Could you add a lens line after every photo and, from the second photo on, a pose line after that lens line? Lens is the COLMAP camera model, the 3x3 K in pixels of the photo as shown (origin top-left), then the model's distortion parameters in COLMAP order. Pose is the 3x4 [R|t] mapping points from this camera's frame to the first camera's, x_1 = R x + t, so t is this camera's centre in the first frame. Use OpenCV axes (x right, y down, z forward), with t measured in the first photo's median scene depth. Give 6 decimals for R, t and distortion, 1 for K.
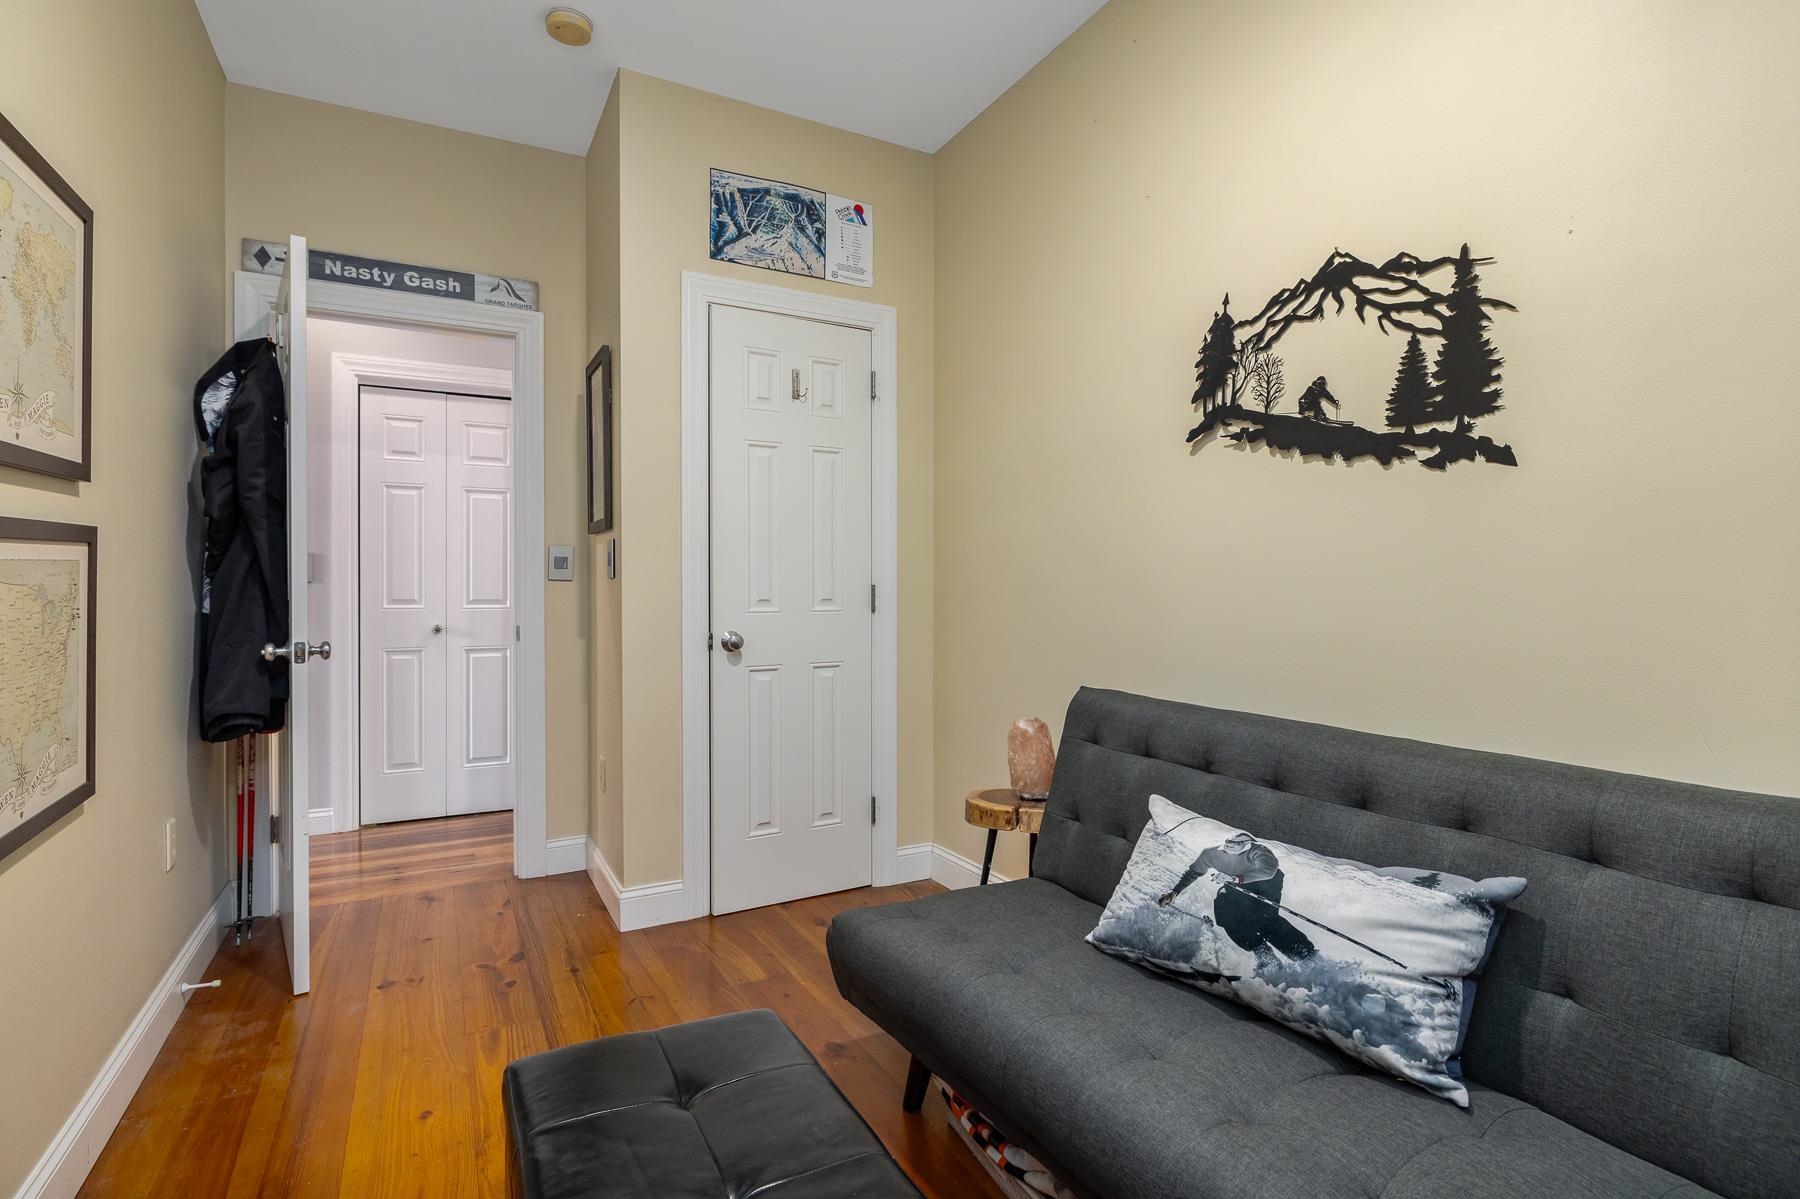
lens RADIAL K [[888.4, 0, 900.7], [0, 888.4, 597.8], [0, 0, 1]] dist [-0.006288, 0.000528]
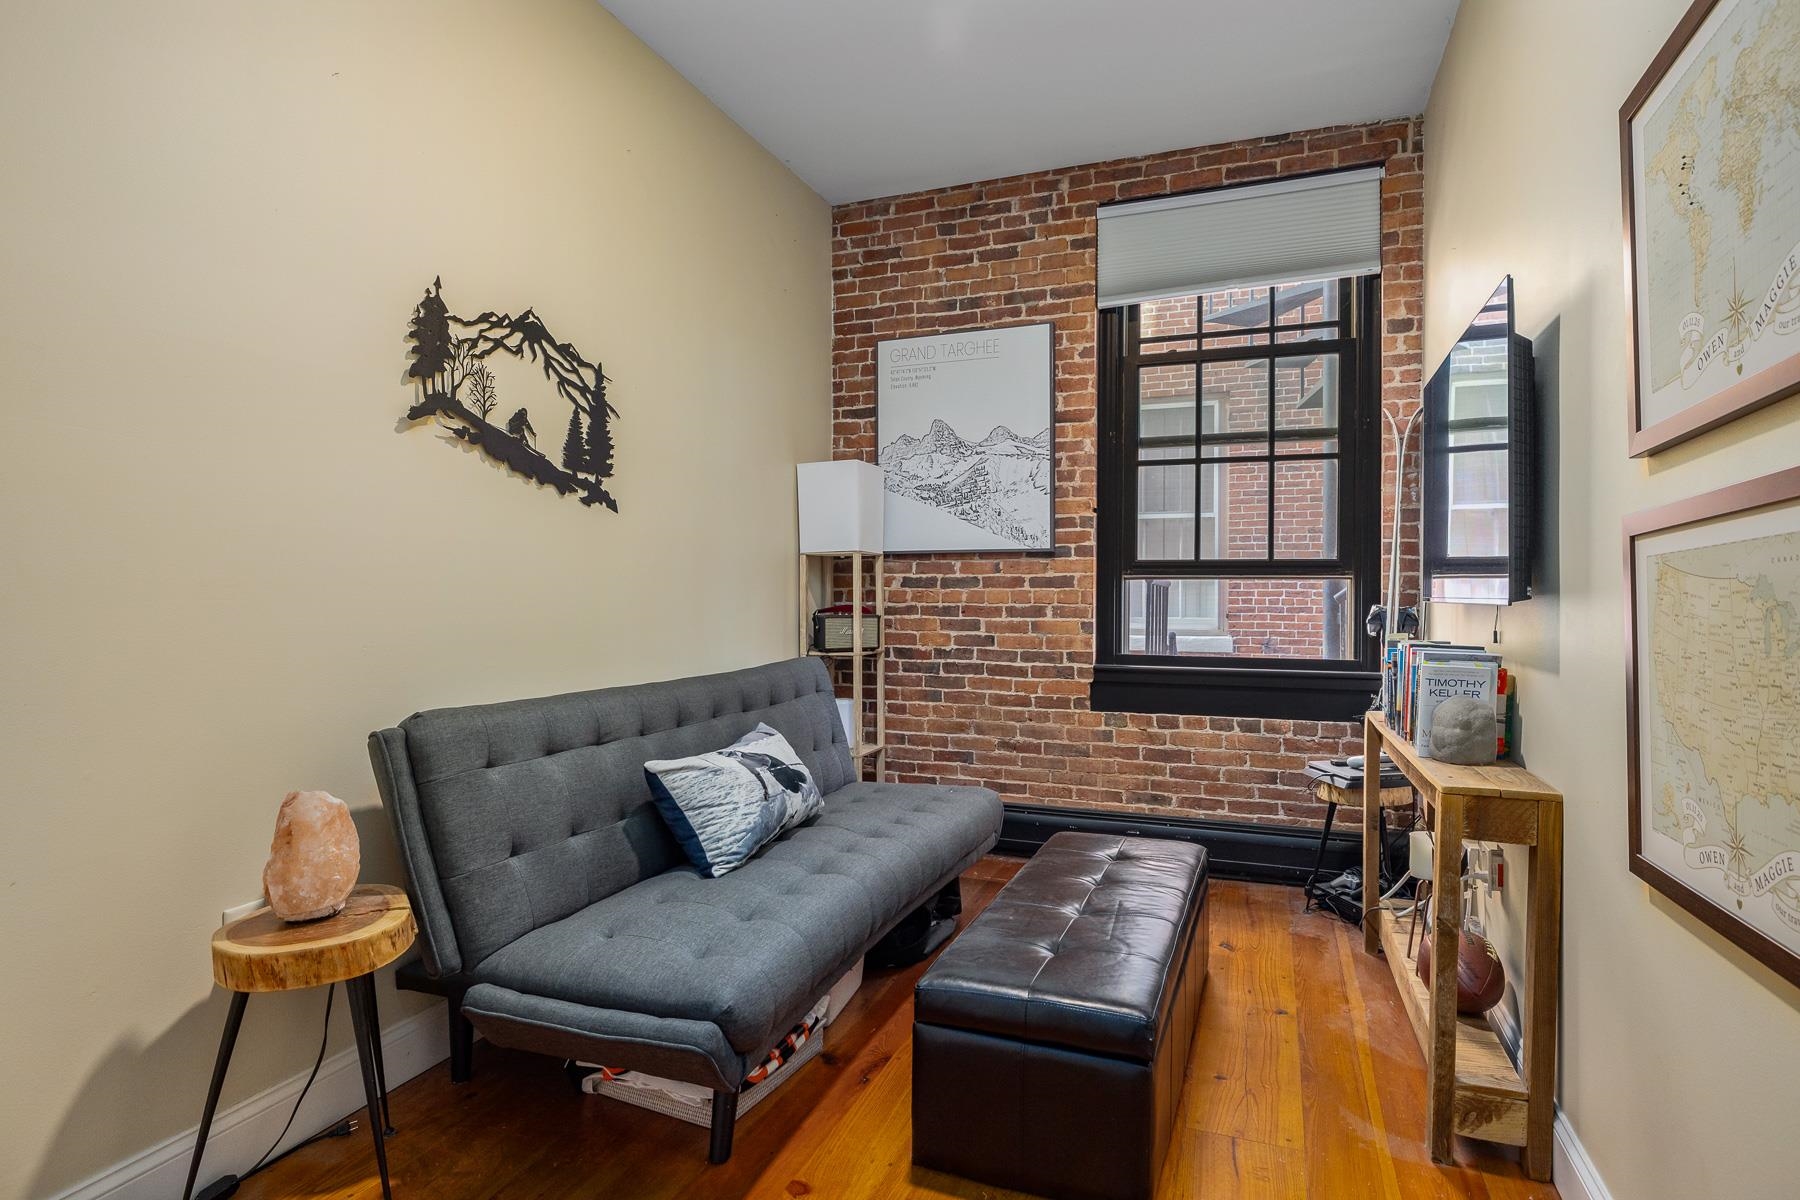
lens RADIAL K [[947.9, 0, 903.5], [0, 947.9, 595.5], [0, 0, 1]] dist [-0.000674, 0.000270]
pose [[-0.652478, -0.004327, 0.757796, -0.855520], [0.005750, 0.999927, 0.010660, -0.009510], [-0.757786, 0.011313, -0.652405, 1.508745]]
